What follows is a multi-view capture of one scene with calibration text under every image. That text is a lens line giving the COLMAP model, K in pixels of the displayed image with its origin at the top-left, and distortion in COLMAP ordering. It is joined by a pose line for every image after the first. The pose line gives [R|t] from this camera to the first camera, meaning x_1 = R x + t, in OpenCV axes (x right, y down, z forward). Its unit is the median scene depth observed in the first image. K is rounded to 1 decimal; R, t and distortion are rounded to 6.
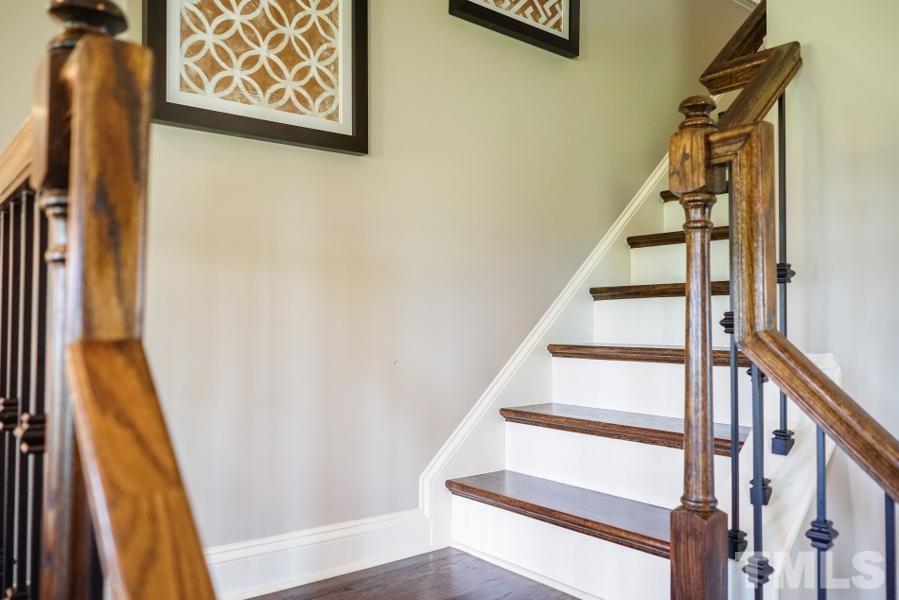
lens RADIAL K [[687.4, 0, 449.5], [0, 687.4, 300.0], [0, 0, 1]] dist [-0.000401, -0.004160]
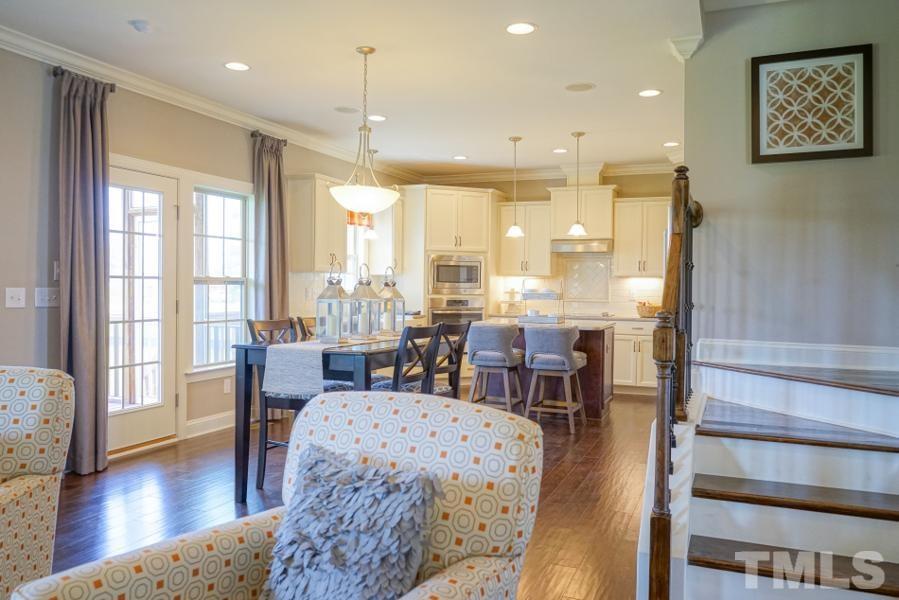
lens RADIAL K [[687.4, 0, 449.5], [0, 687.4, 300.0], [0, 0, 1]] dist [-0.000401, -0.004160]
pose [[0.479066, 0.016374, -0.877626, 1.064713], [0.008439, 0.999694, 0.023258, 0.140862], [0.877738, -0.018548, 0.478782, -1.009076]]
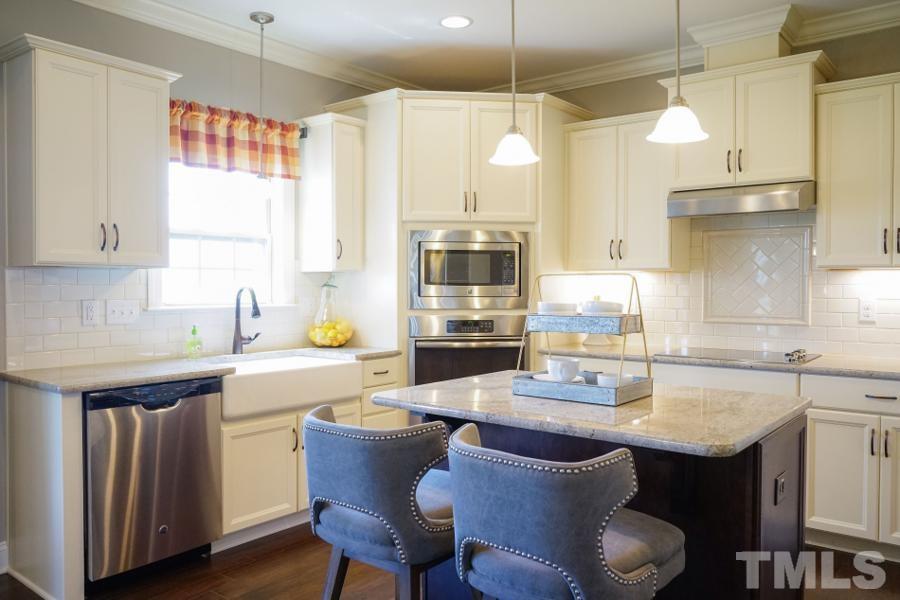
lens RADIAL K [[697.5, 0, 443.8], [0, 697.5, 298.9], [0, 0, 1]] dist [-0.014336, -0.002278]
pose [[0.209334, 0.012499, -0.977764, -0.690213], [0.016729, 0.999726, 0.016361, 0.137966], [0.977701, -0.019781, 0.209068, 0.664153]]
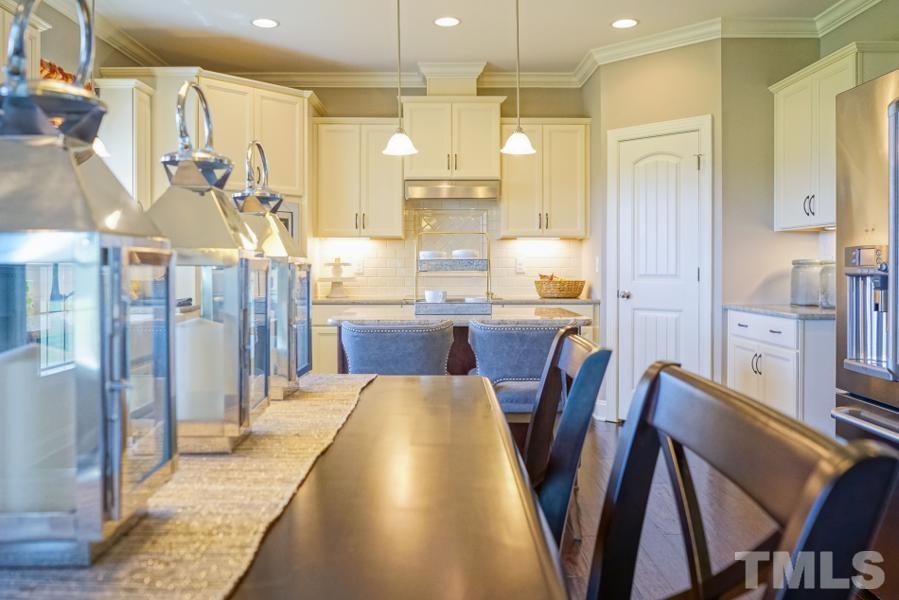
lens RADIAL K [[696.7, 0, 443.3], [0, 696.7, 298.9], [0, 0, 1]] dist [-0.014336, -0.002278]
pose [[0.782929, 0.018614, -0.621832, -0.696804], [0.019379, 0.998338, 0.054283, 0.198582], [0.621809, -0.054550, 0.781267, -0.424015]]
